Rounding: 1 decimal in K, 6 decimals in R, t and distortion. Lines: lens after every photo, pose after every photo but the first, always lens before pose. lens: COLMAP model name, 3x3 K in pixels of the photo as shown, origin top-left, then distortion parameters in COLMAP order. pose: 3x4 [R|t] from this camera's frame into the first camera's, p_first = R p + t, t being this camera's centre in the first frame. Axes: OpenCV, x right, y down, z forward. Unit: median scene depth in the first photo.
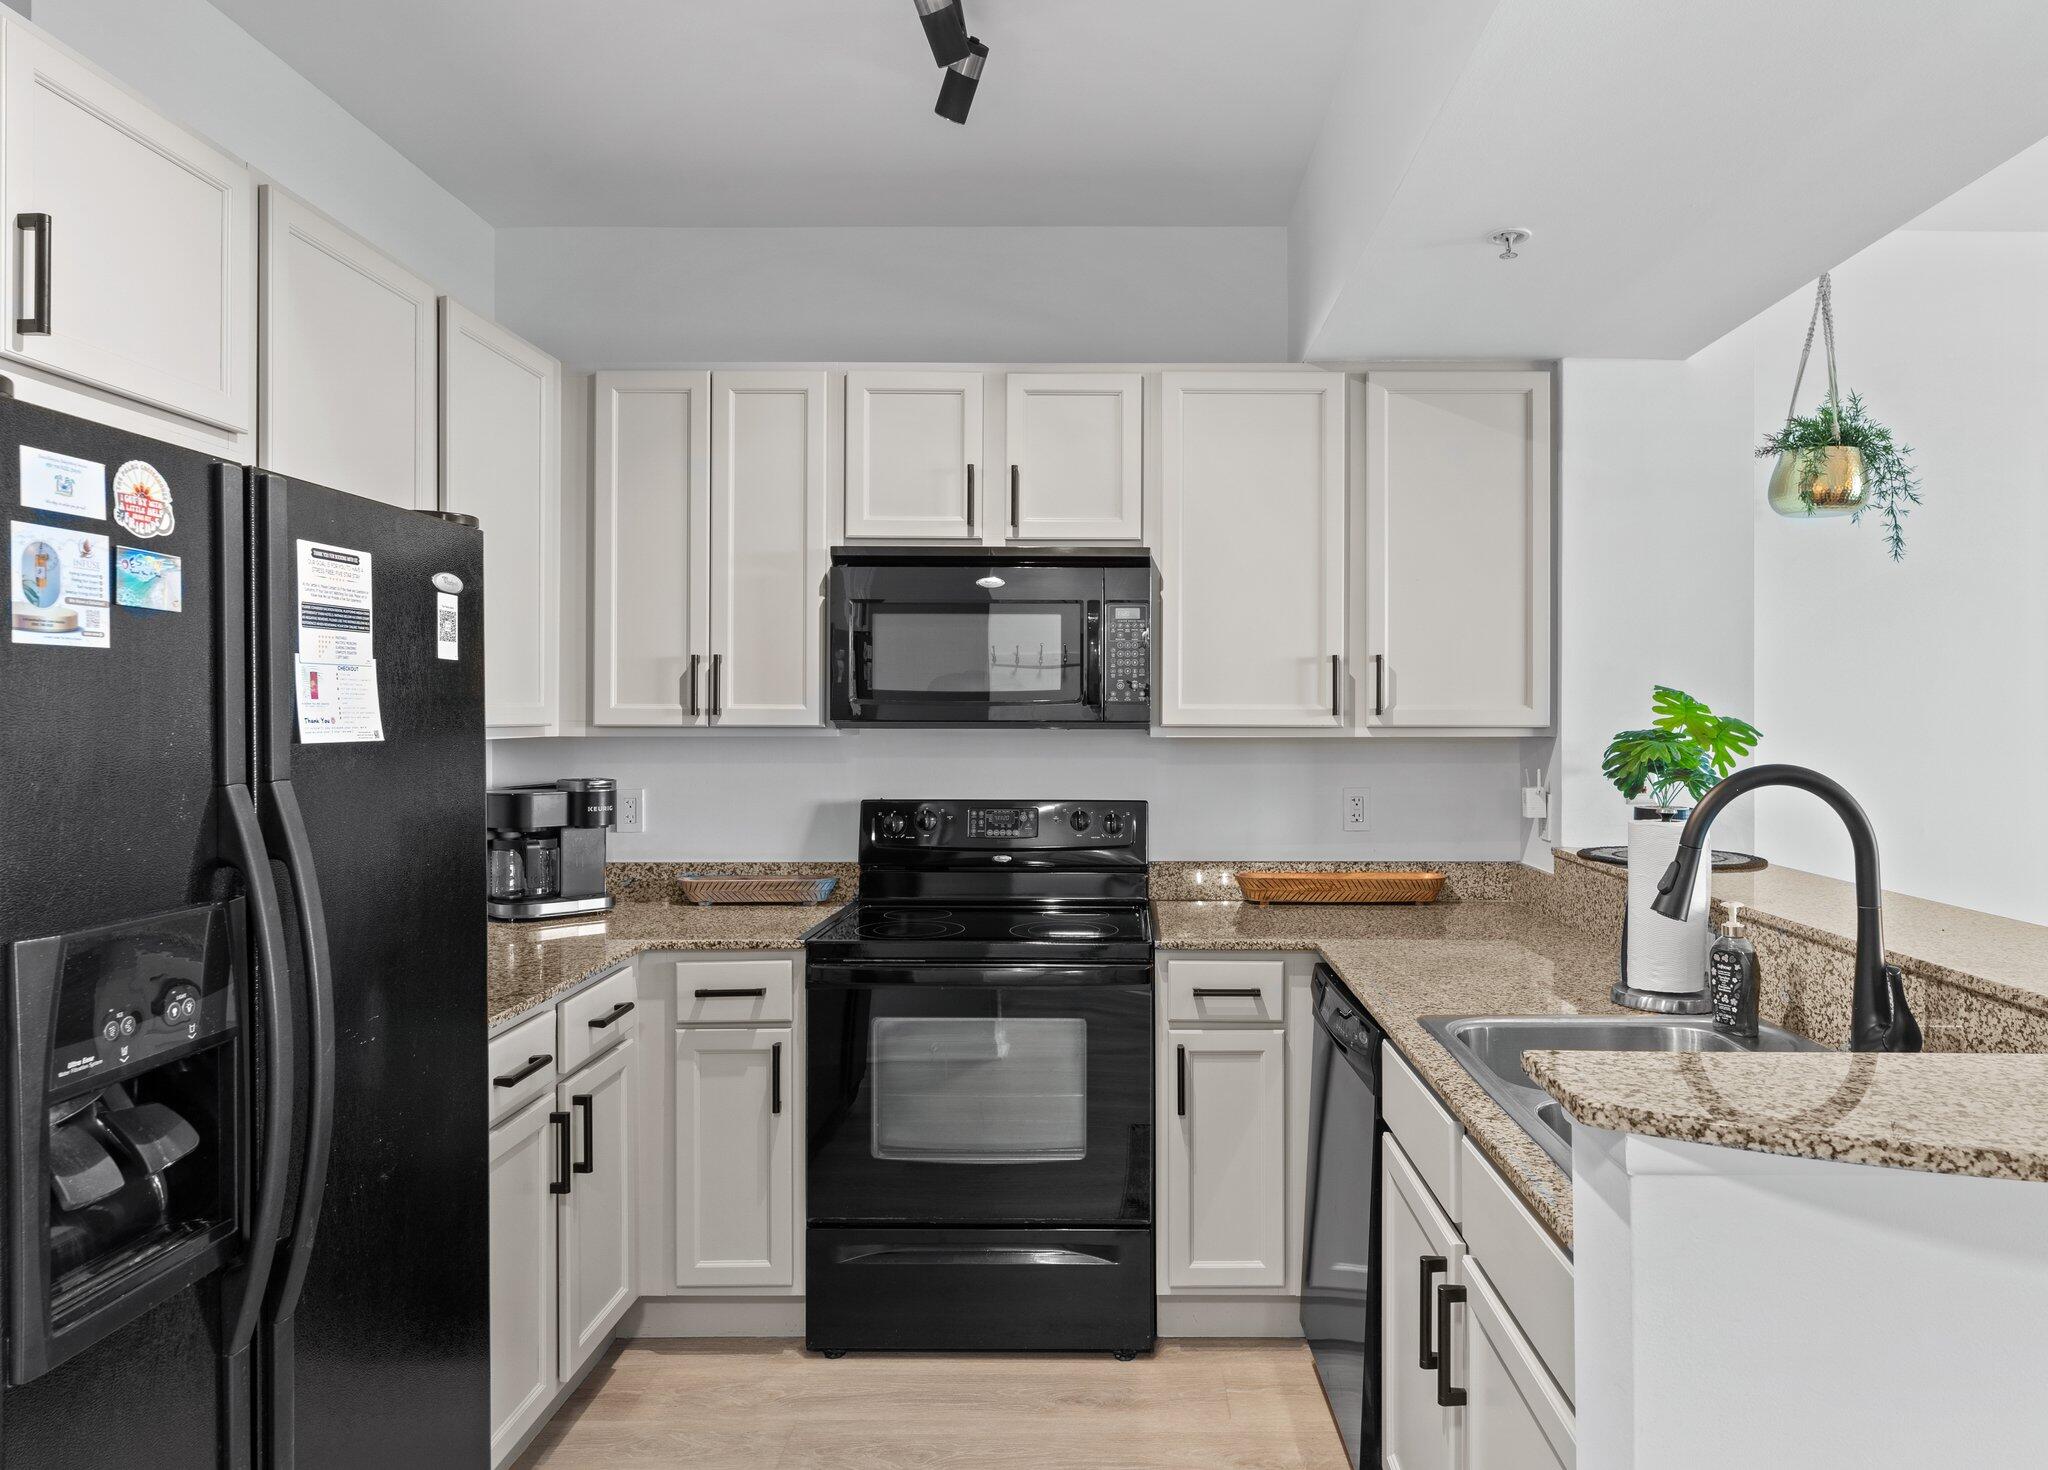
lens RADIAL K [[1286.6, 0, 1137.4], [0, 1286.6, 716.9], [0, 0, 1]] dist [-0.001280, 0.000189]
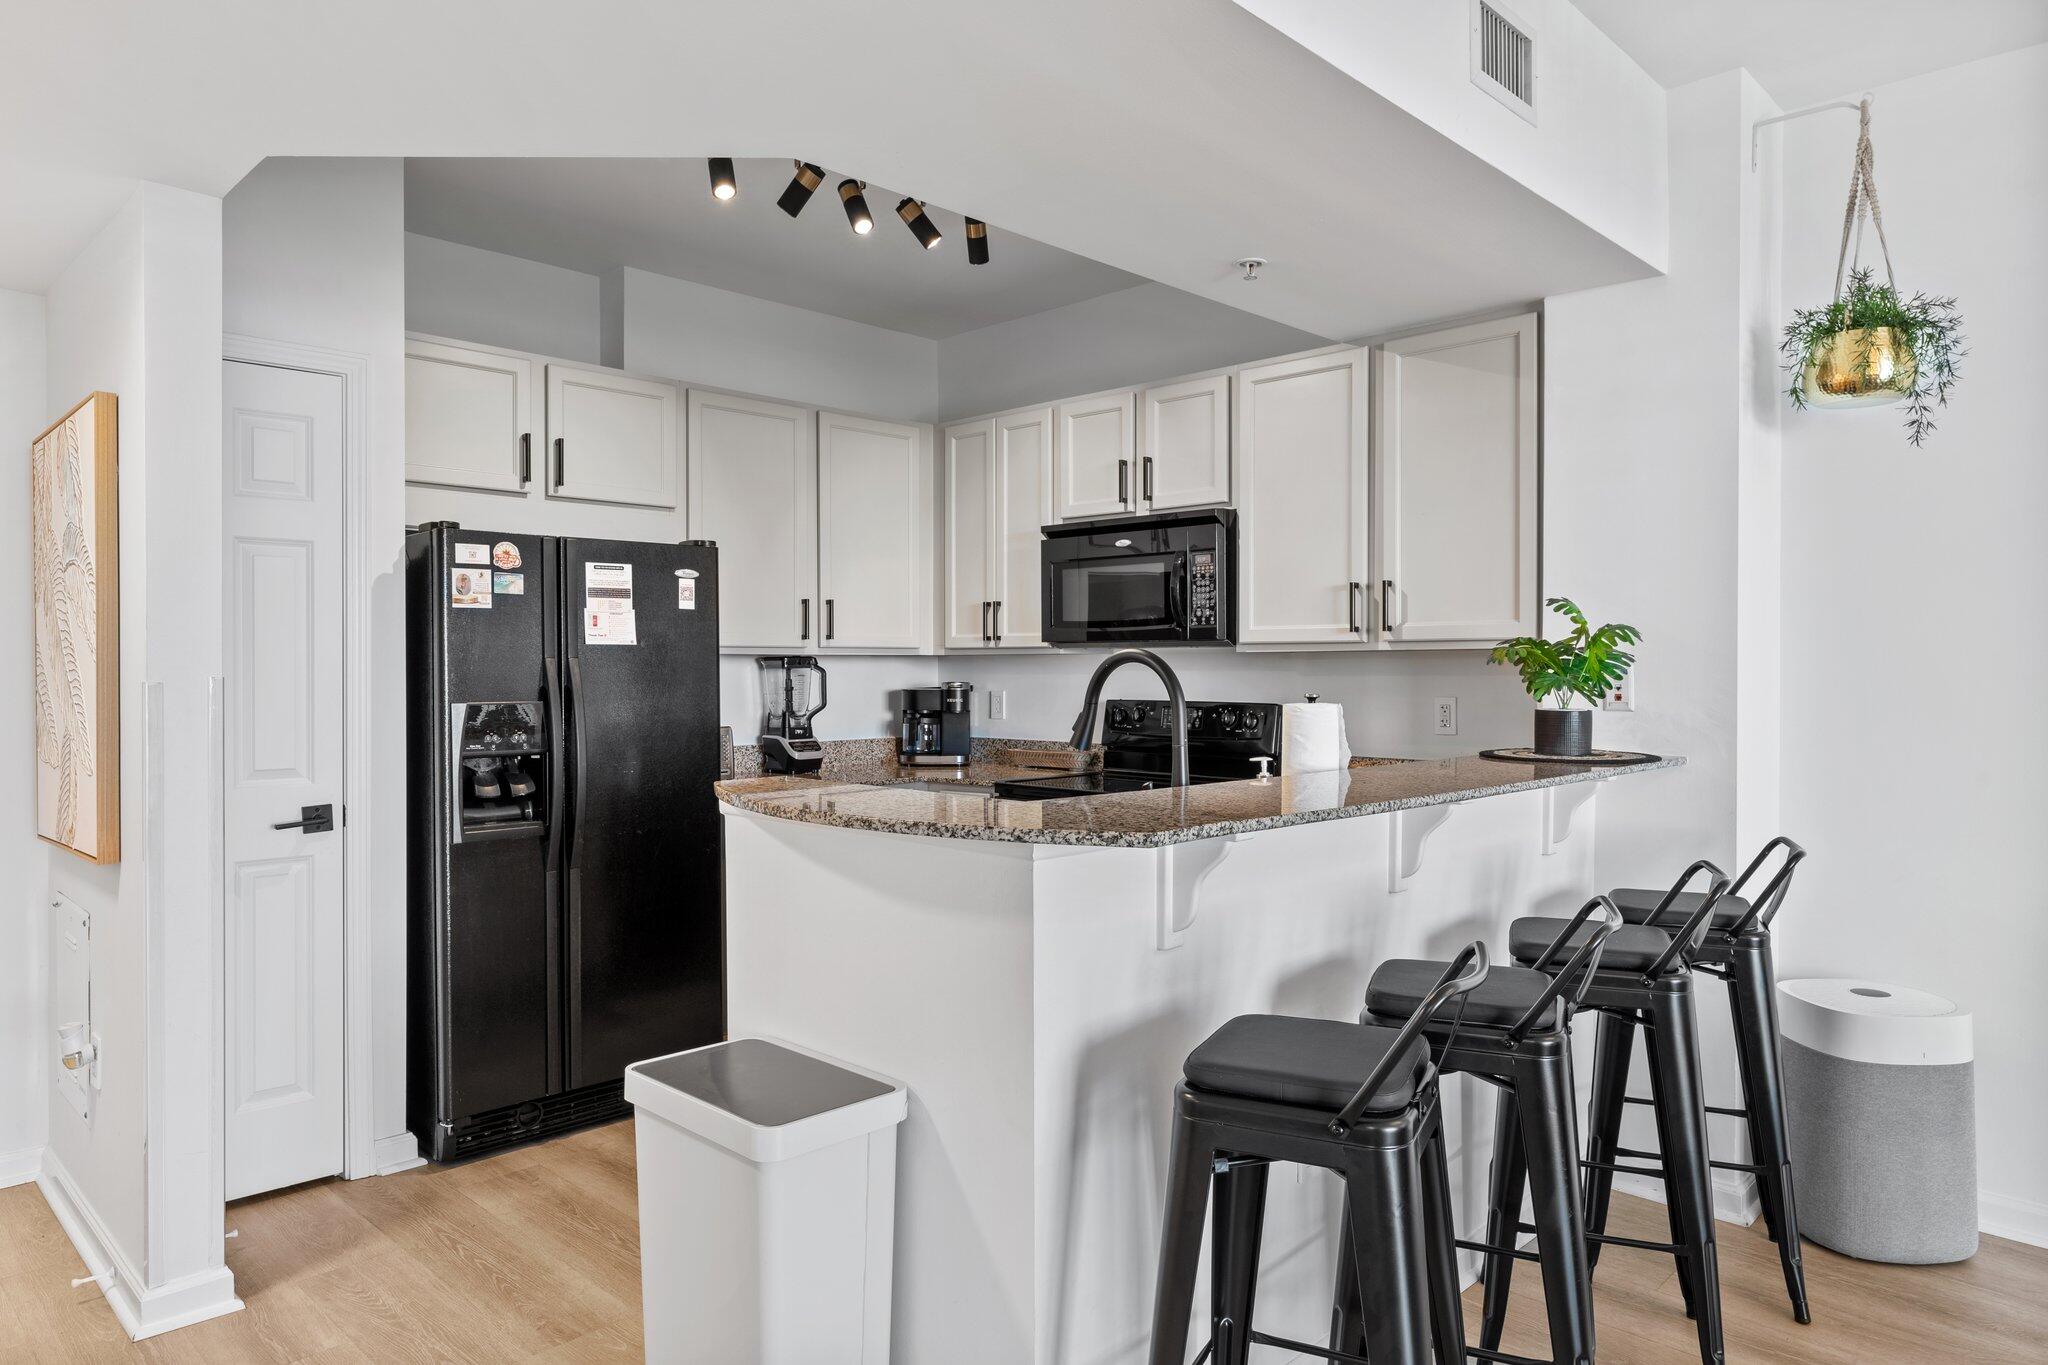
lens RADIAL K [[1297.9, 0, 1024.0], [0, 1297.9, 682.5], [0, 0, 1]] dist [0.001312, -0.000569]
pose [[0.708748, 0.006921, -0.705428, 0.801141], [0.002223, 0.999925, 0.012044, 0.030831], [0.705459, -0.010105, 0.708679, -0.087521]]
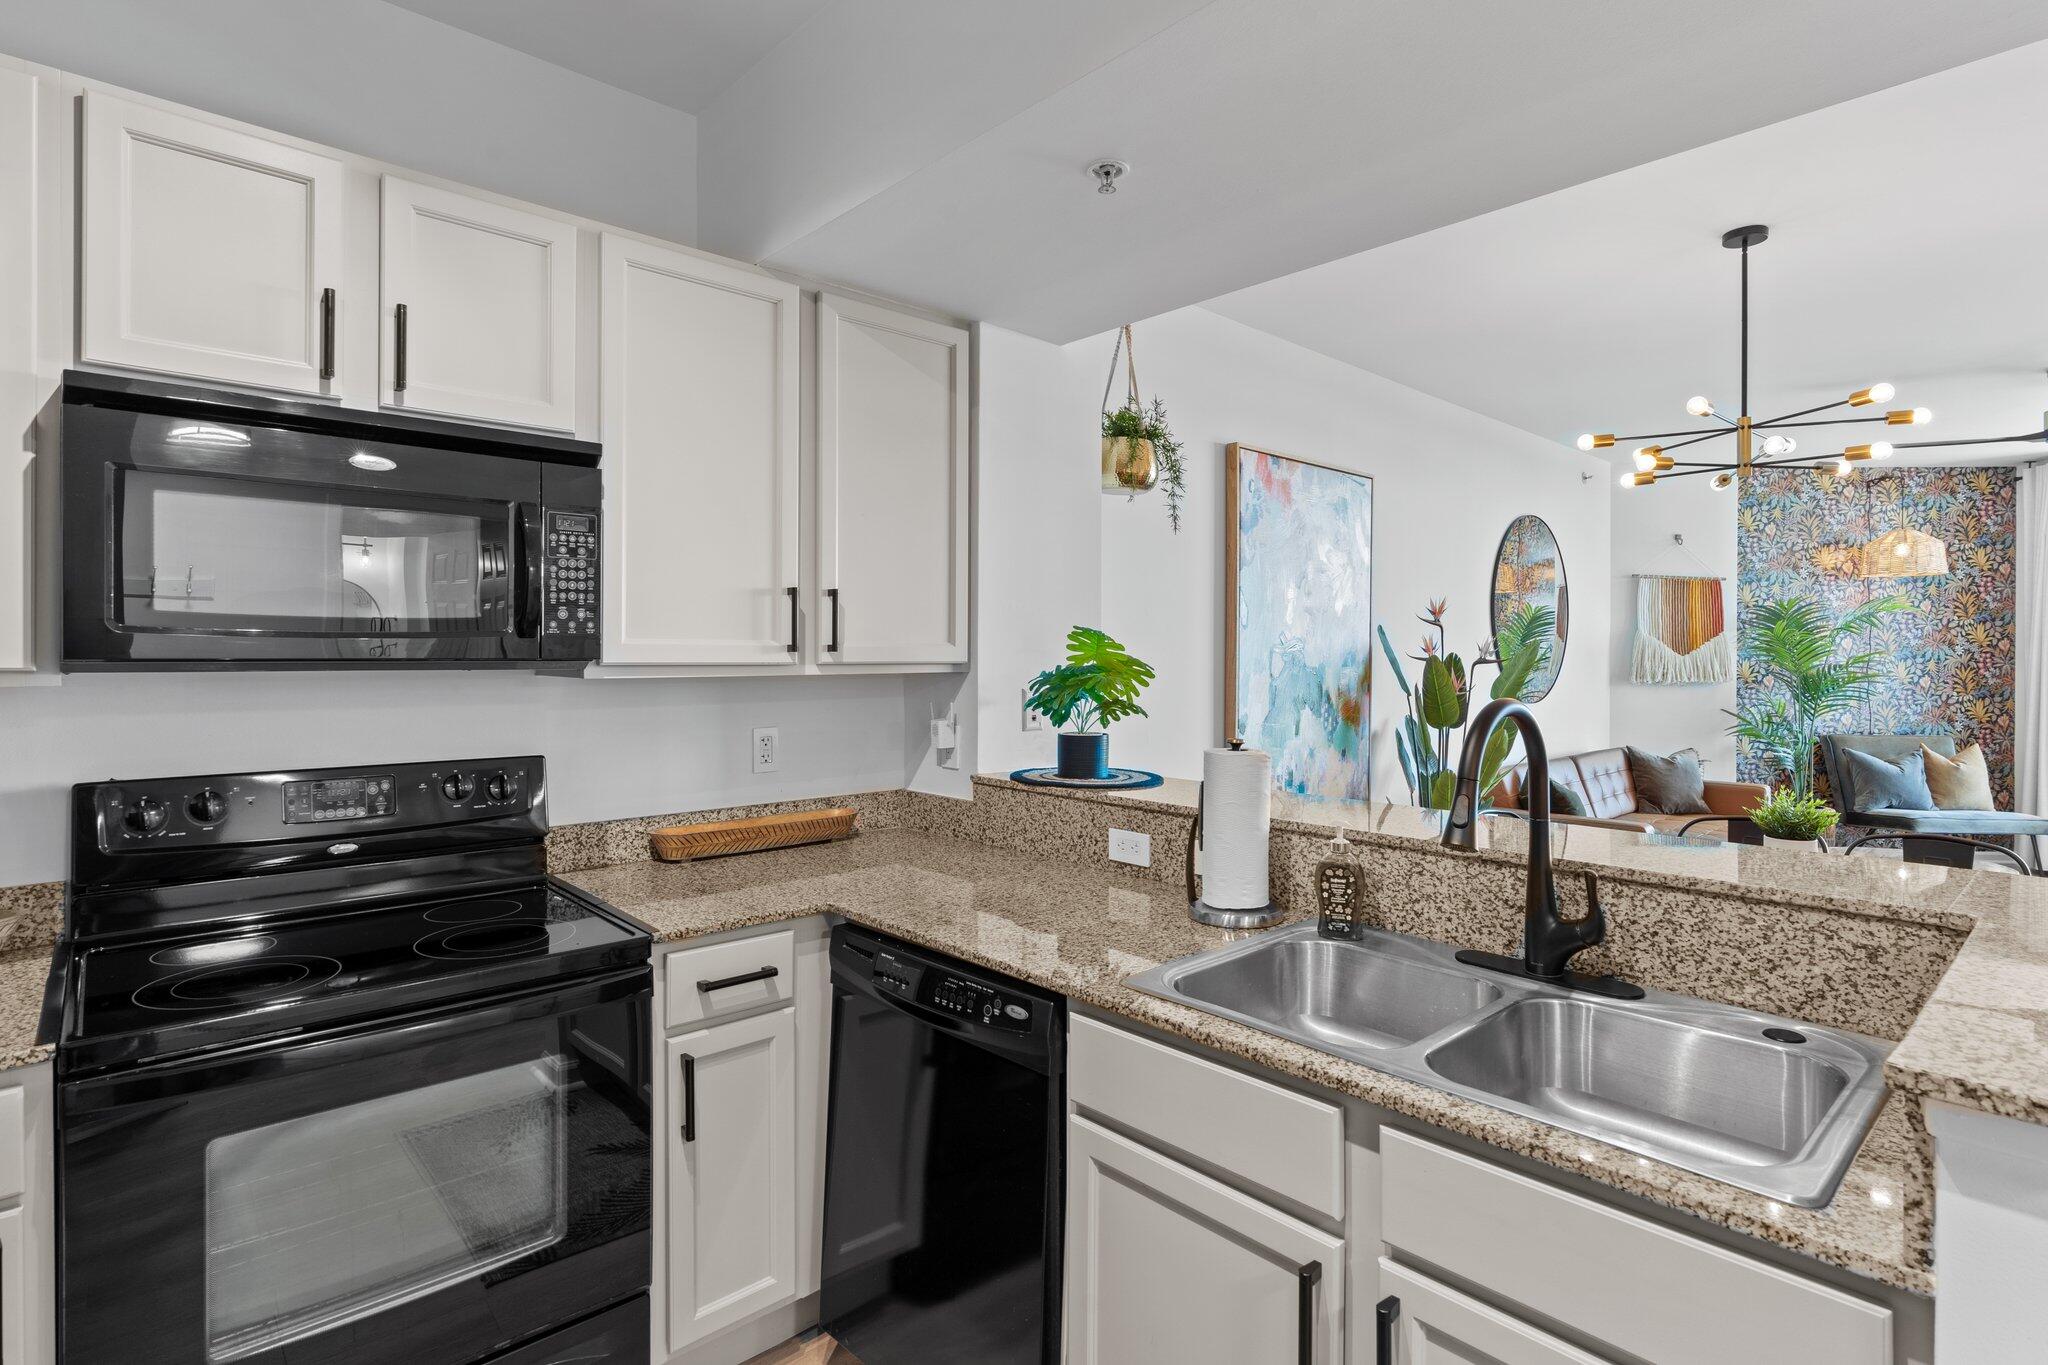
lens RADIAL K [[1013.4, 0, 1011.3], [0, 1013.4, 657.8], [0, 0, 1]] dist [-0.002365, 0.000792]
pose [[0.750884, -0.002947, 0.660427, -0.213785], [-0.000171, 0.999989, 0.004656, -0.000566], [-0.660434, -0.003609, 0.750876, 0.346408]]
